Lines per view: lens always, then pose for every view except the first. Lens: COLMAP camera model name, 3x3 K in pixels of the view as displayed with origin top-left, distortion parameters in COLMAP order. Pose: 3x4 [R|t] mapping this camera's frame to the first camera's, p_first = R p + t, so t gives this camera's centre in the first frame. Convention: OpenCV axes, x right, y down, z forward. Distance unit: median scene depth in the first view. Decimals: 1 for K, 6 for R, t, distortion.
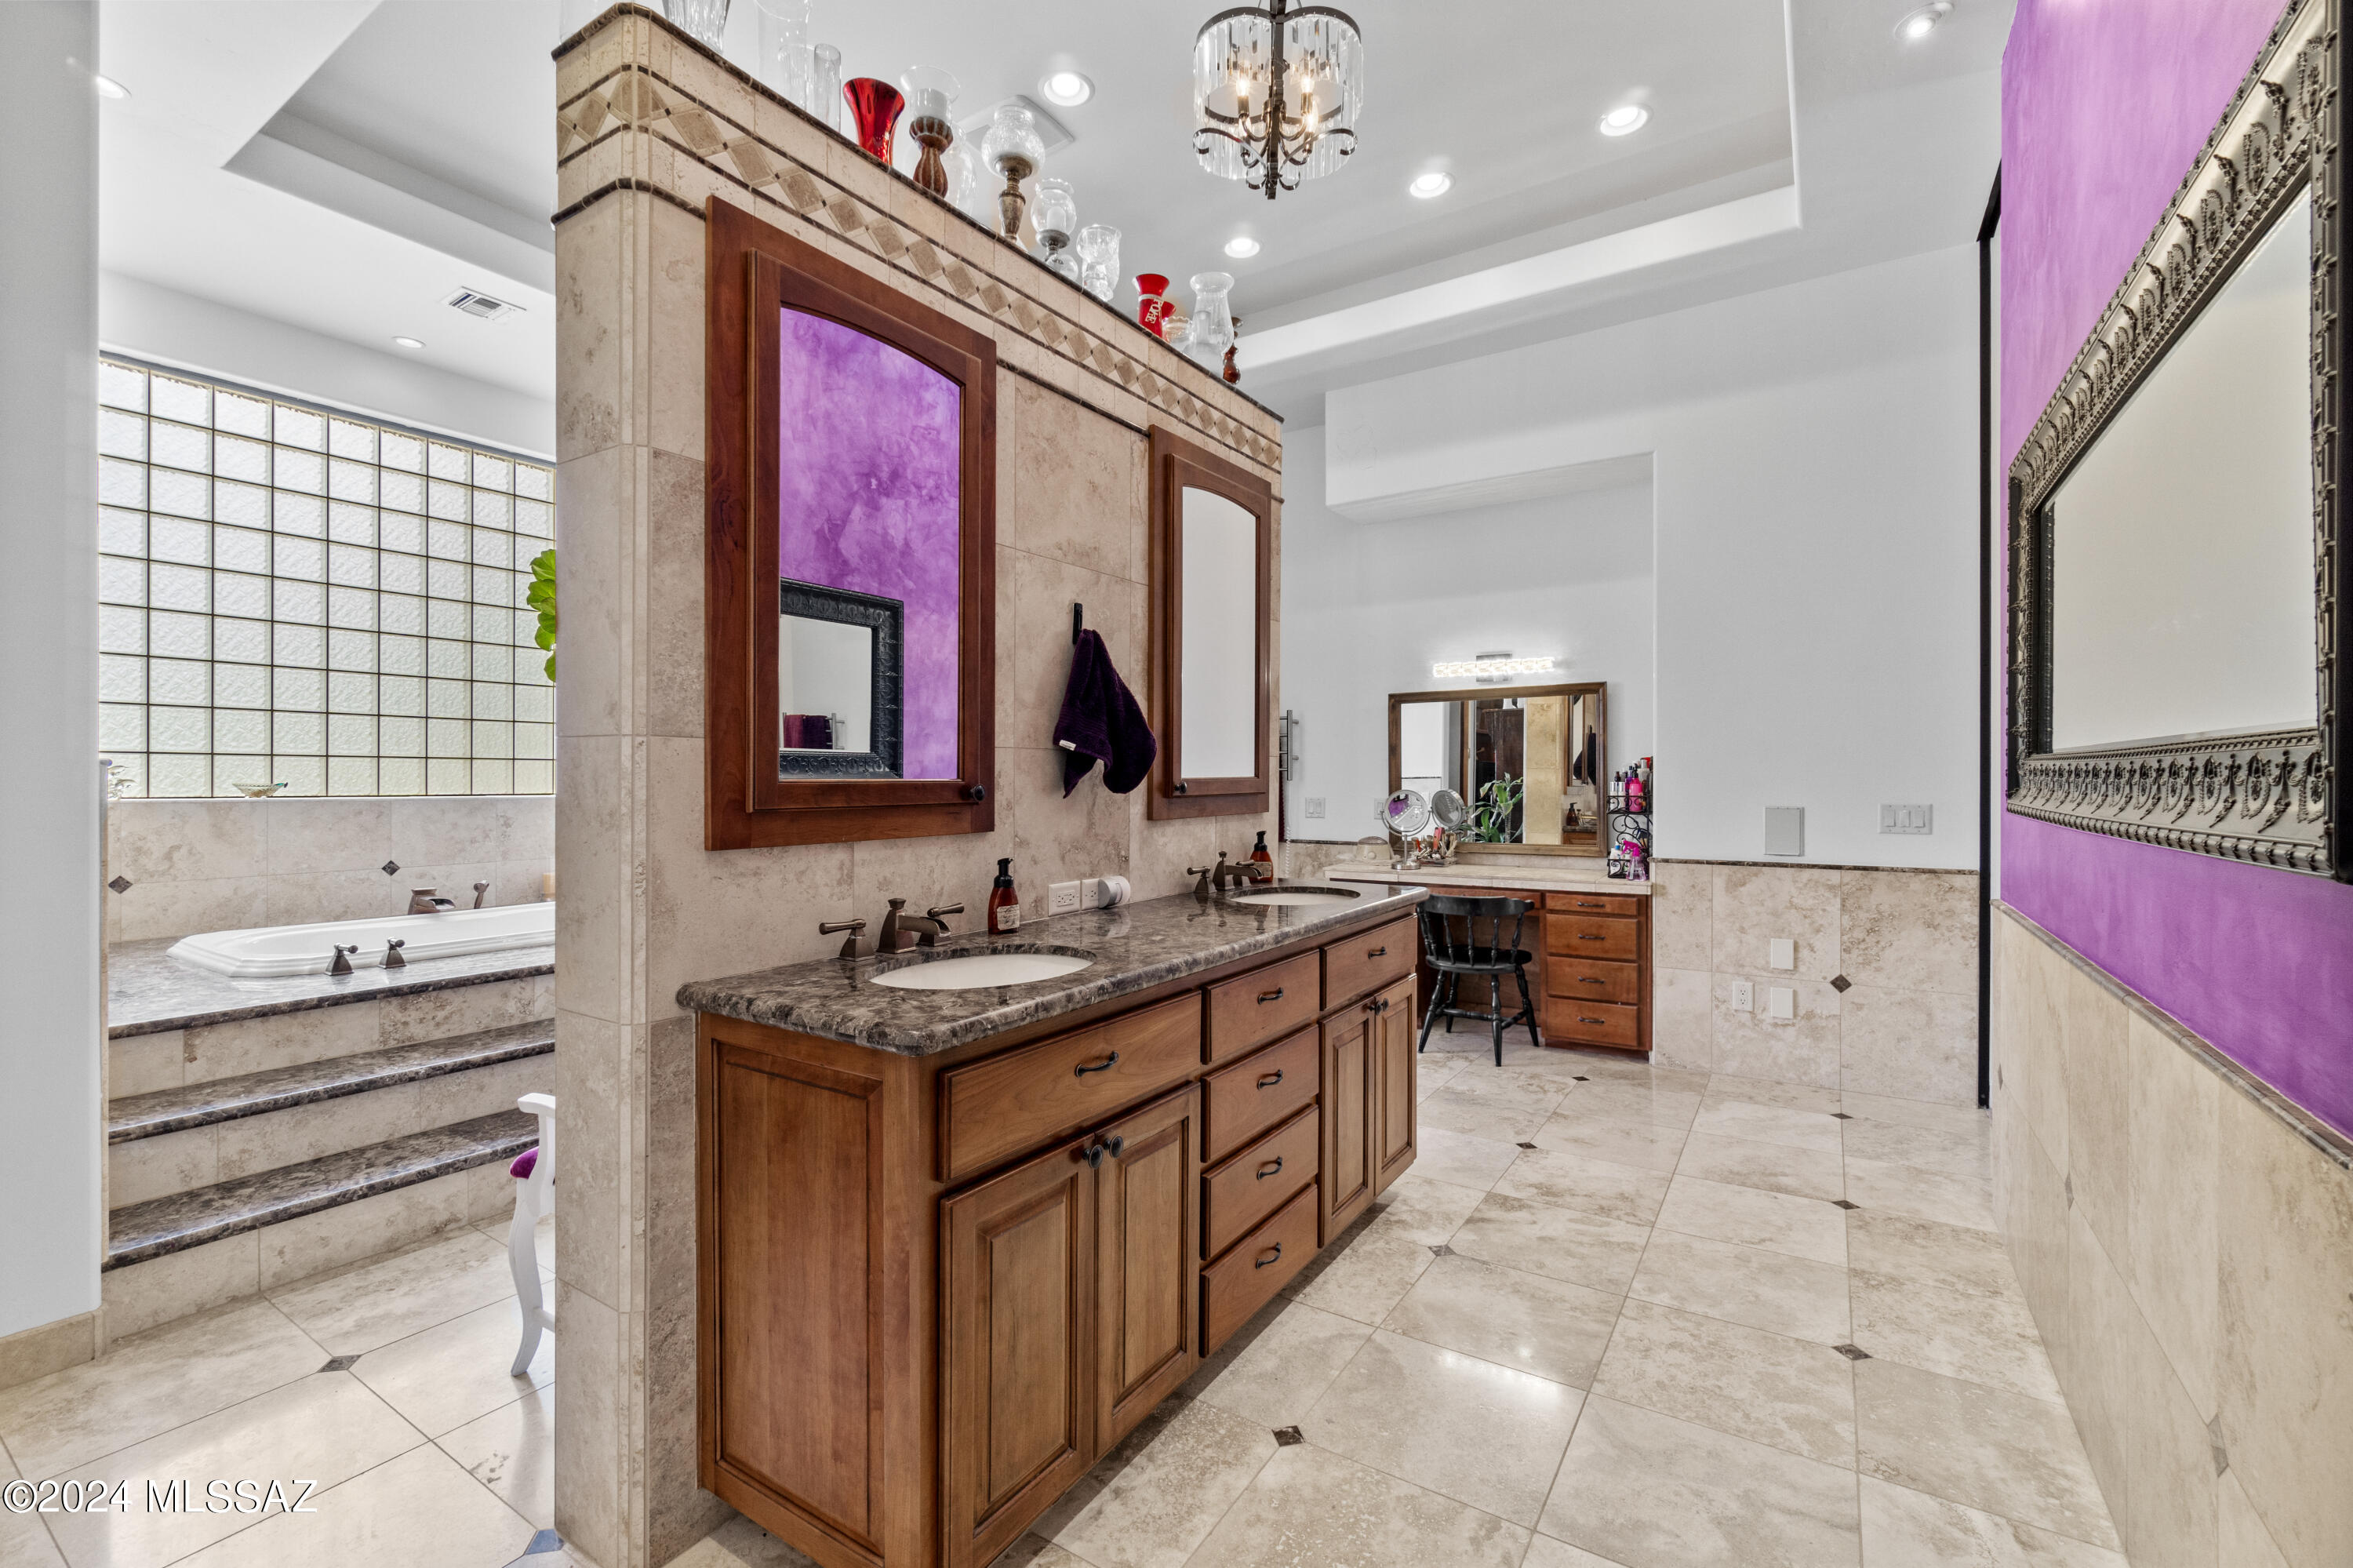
lens RADIAL K [[1017.3, 0, 1173.5], [0, 1017.3, 776.2], [0, 0, 1]] dist [-0.004514, 0.002051]
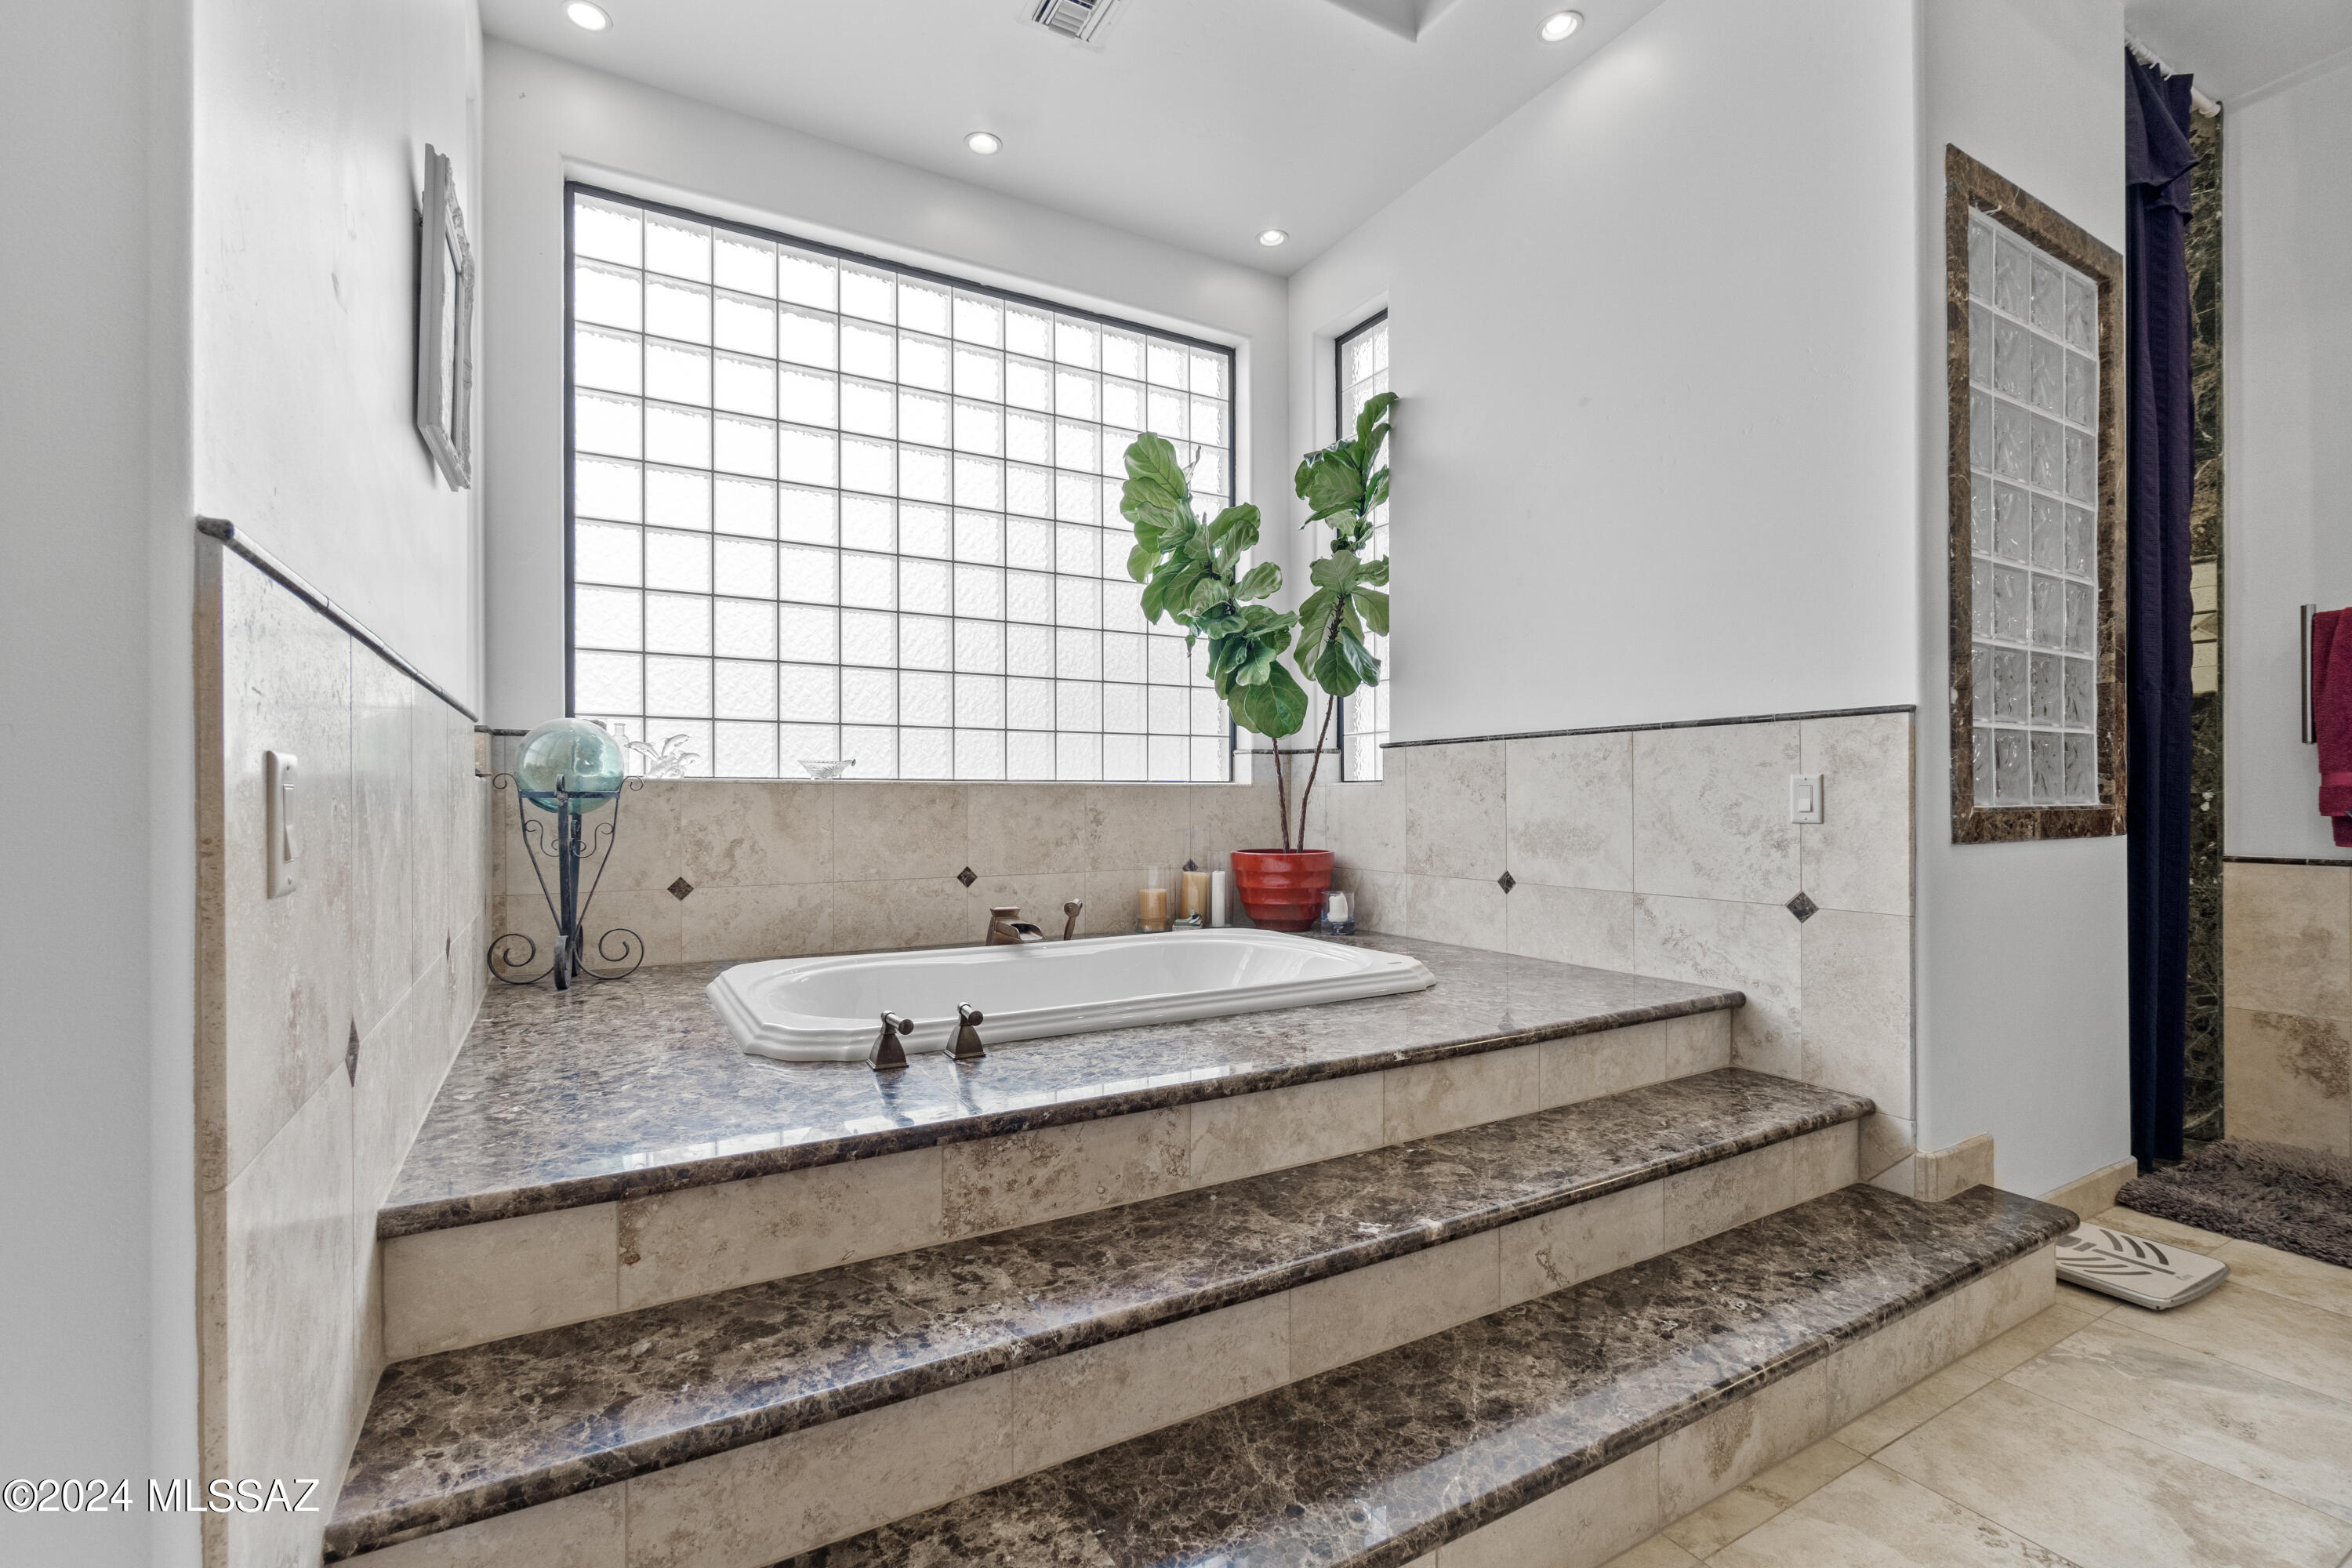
lens RADIAL K [[1016.9, 0, 1168.0], [0, 1016.9, 794.1], [0, 0, 1]] dist [-0.004514, 0.002051]
pose [[0.892740, -0.005766, -0.450535, -0.364784], [0.003962, 0.999980, -0.004949, 0.041002], [0.450555, 0.002633, 0.892745, 0.481717]]
